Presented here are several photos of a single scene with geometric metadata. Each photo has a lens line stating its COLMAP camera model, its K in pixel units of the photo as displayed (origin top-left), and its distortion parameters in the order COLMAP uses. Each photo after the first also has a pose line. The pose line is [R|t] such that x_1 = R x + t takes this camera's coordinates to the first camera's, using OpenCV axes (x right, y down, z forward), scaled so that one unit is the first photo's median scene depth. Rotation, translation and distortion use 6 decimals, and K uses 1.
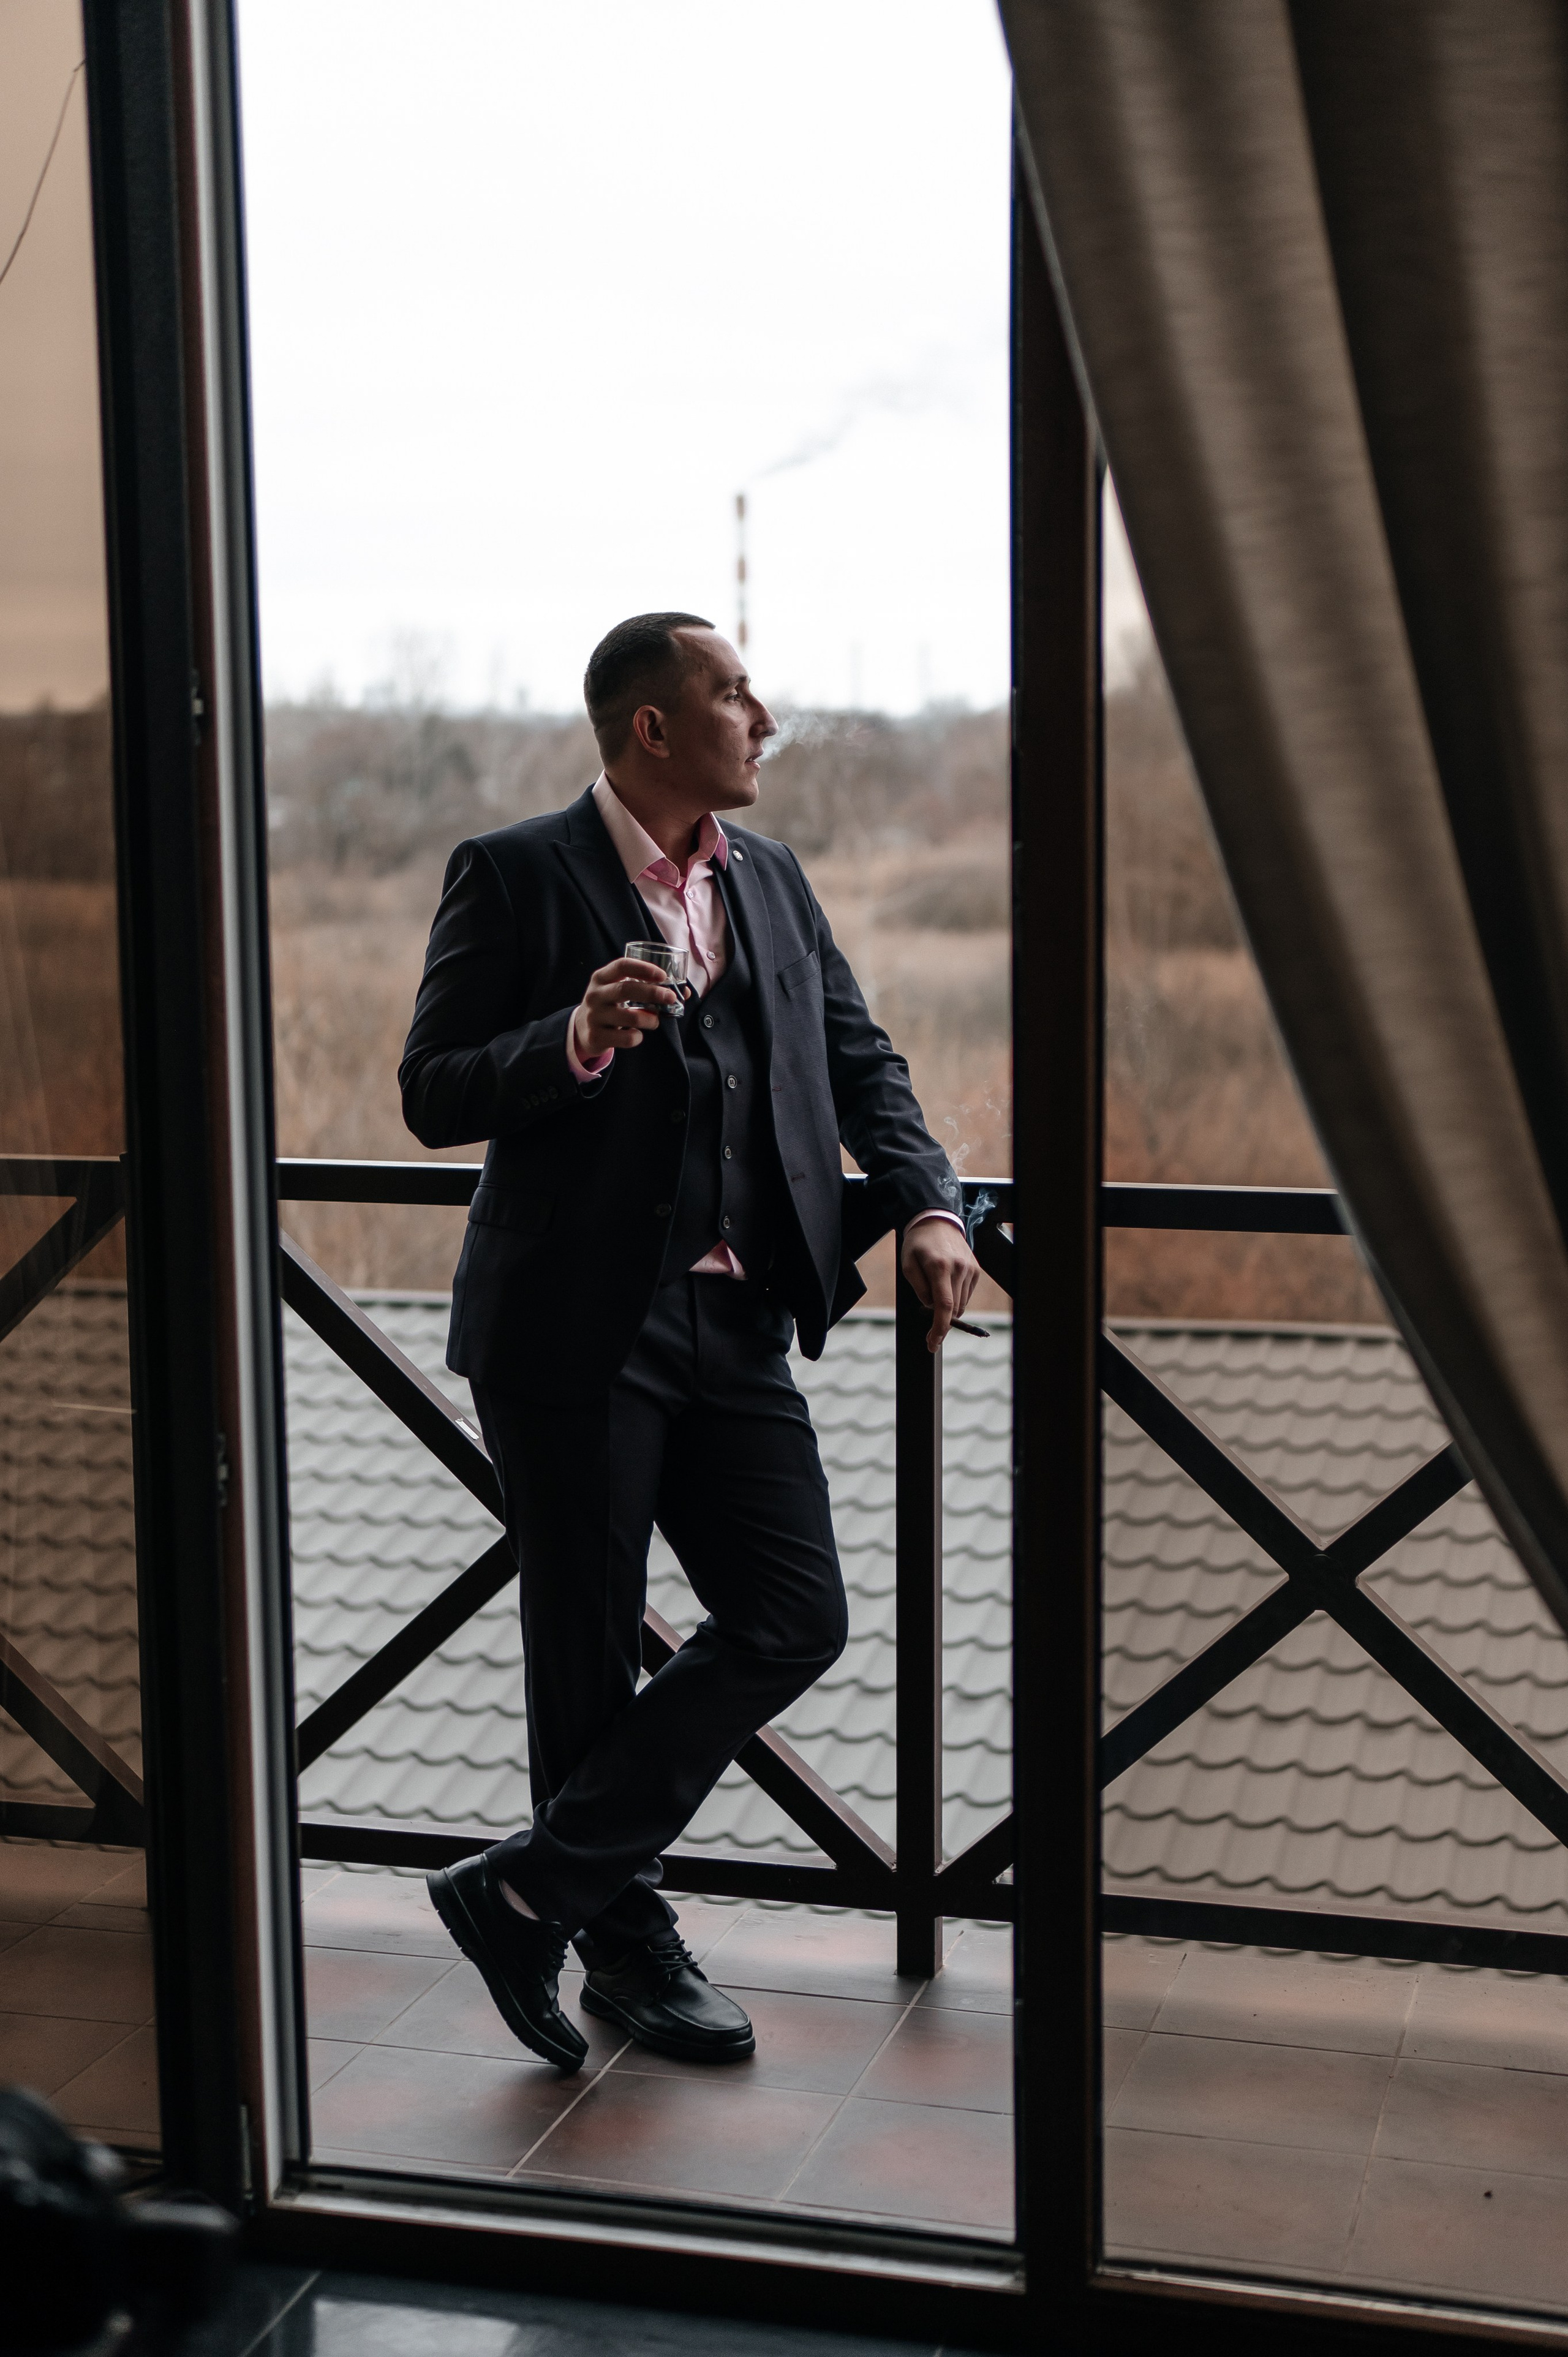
lens RADIAL K [[3451.2, 0, 779.8], [0, 3451.2, 1179.9], [0, 0, 1]] dist [0.148029, 0.015552]
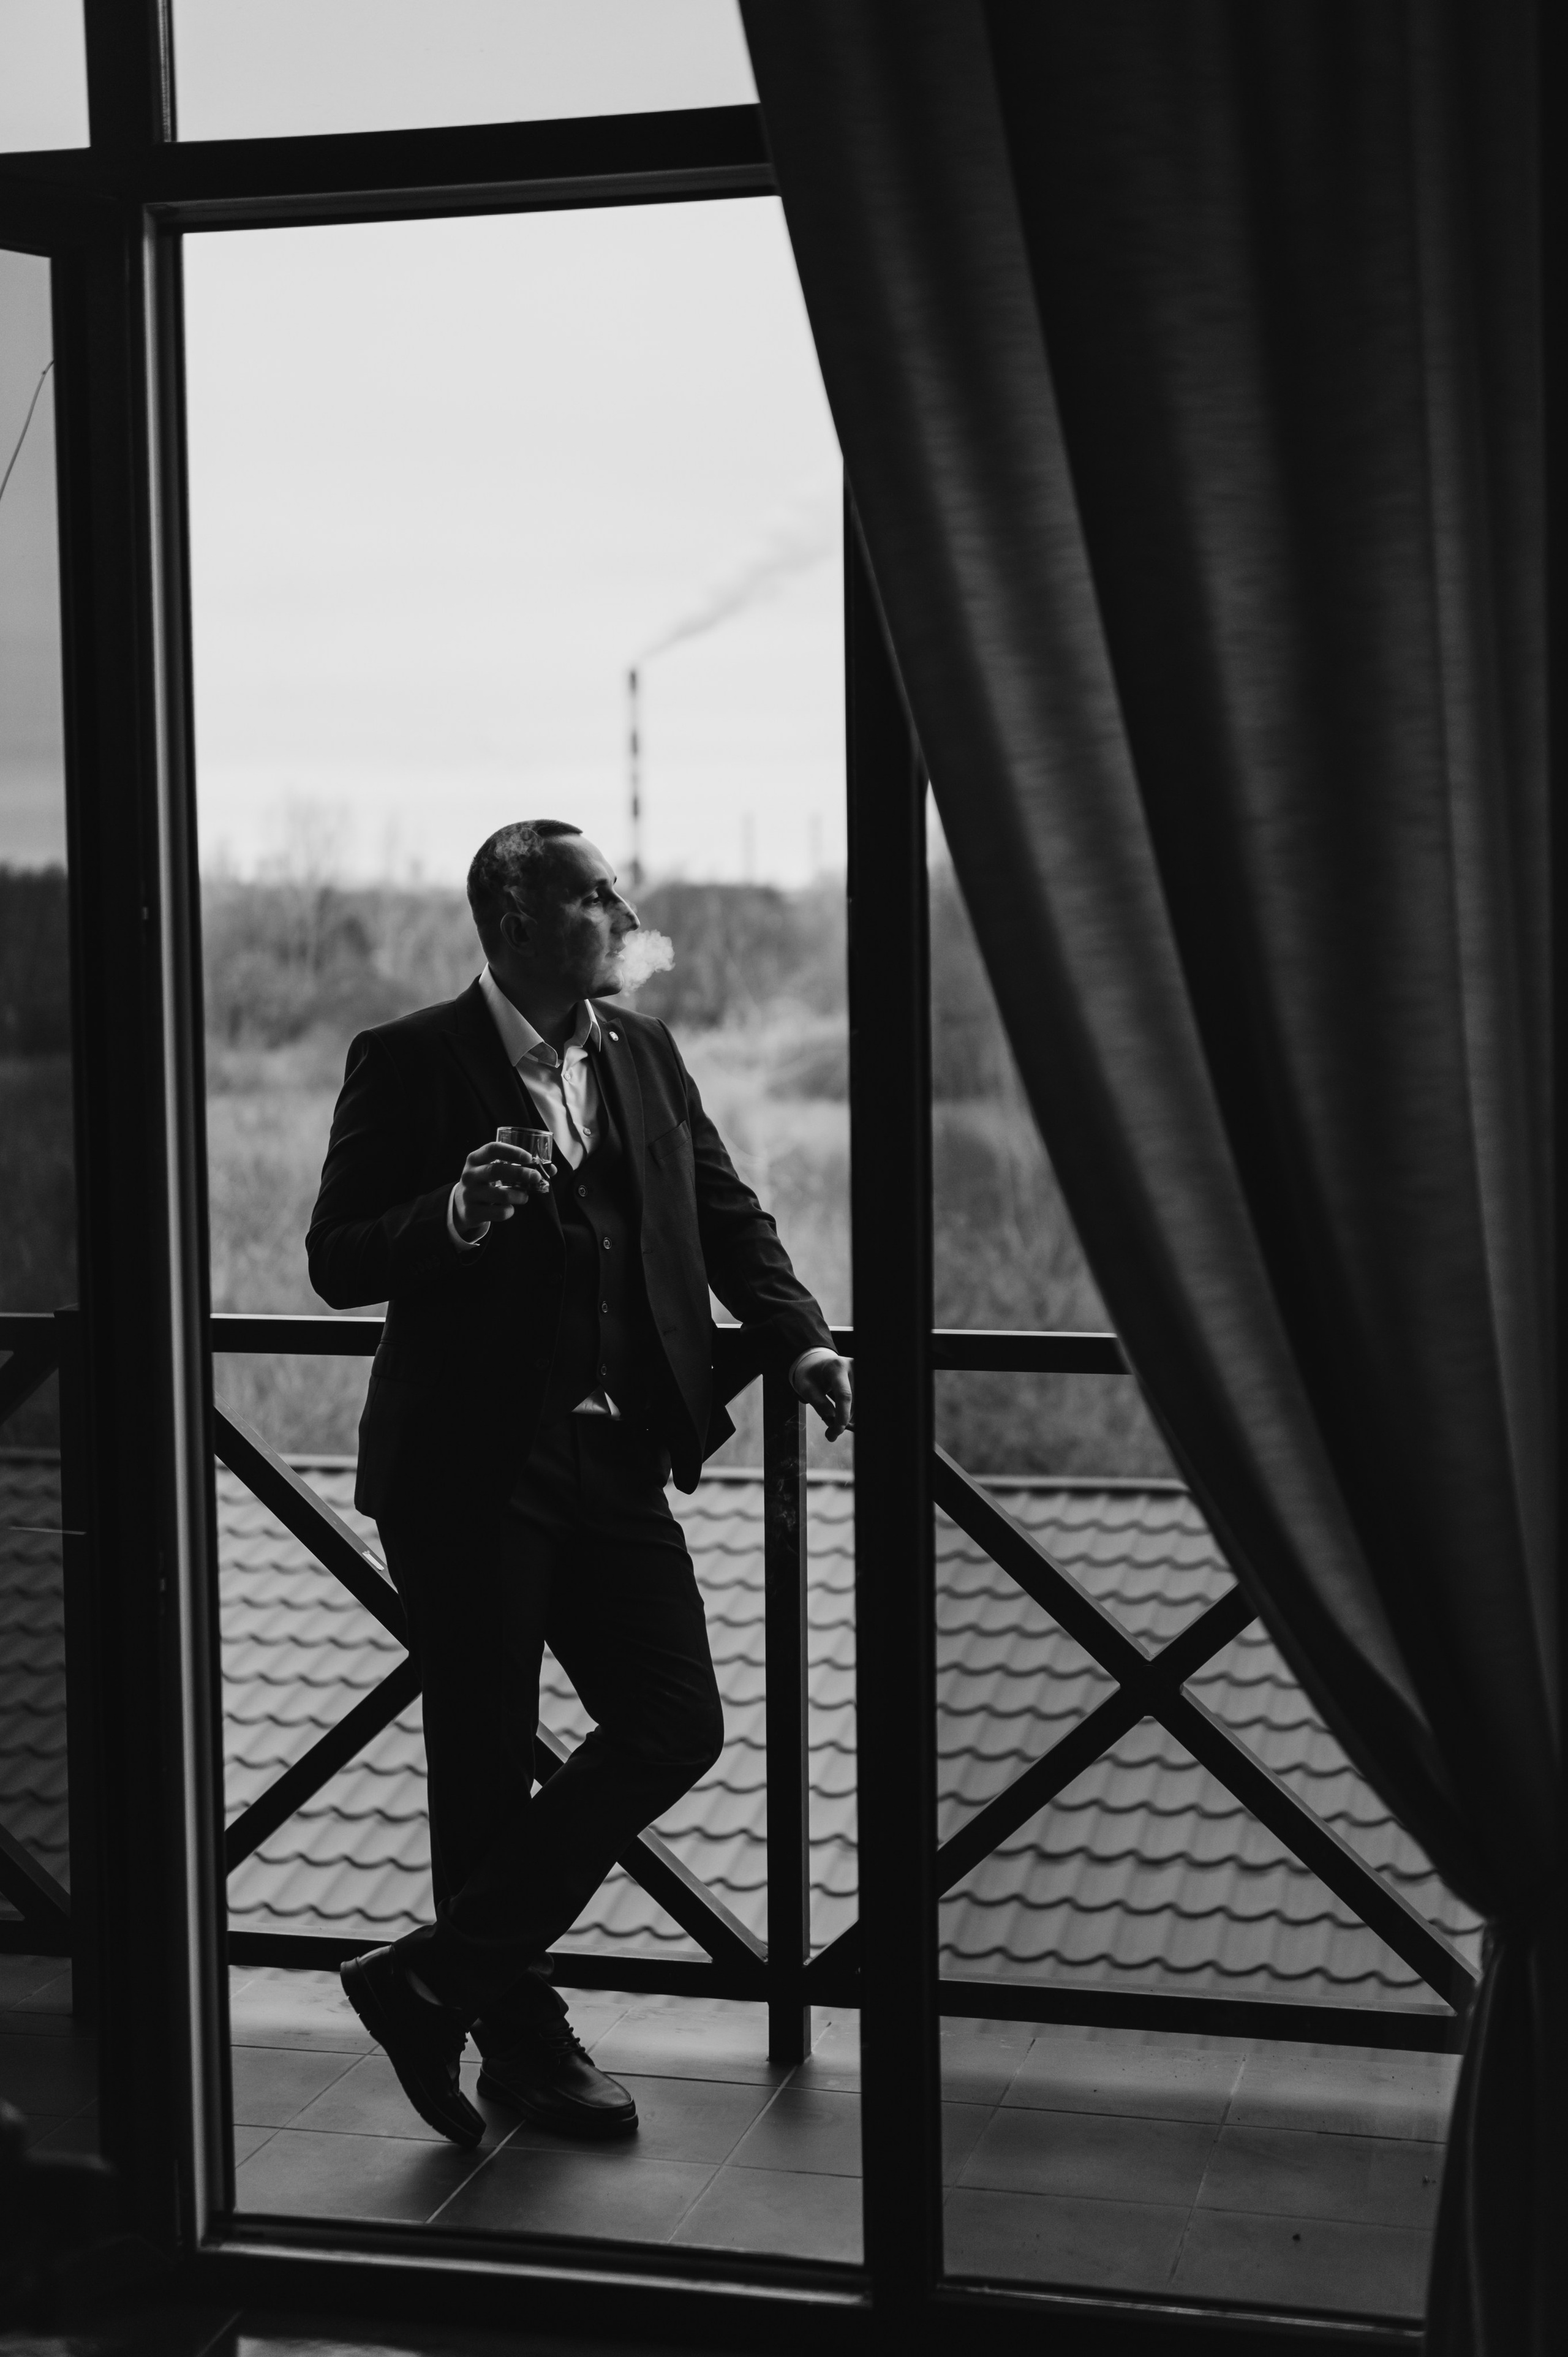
lens RADIAL K [[3451.2, 0, 779.8], [0, 3451.2, 1179.9], [0, 0, 1]] dist [0.148029, 0.015552]
pose [[0.999525, -0.004466, 0.030484, 0.005195], [0.005955, 0.998784, -0.048940, 0.007036], [-0.030229, 0.049098, 0.998336, -0.108322]]
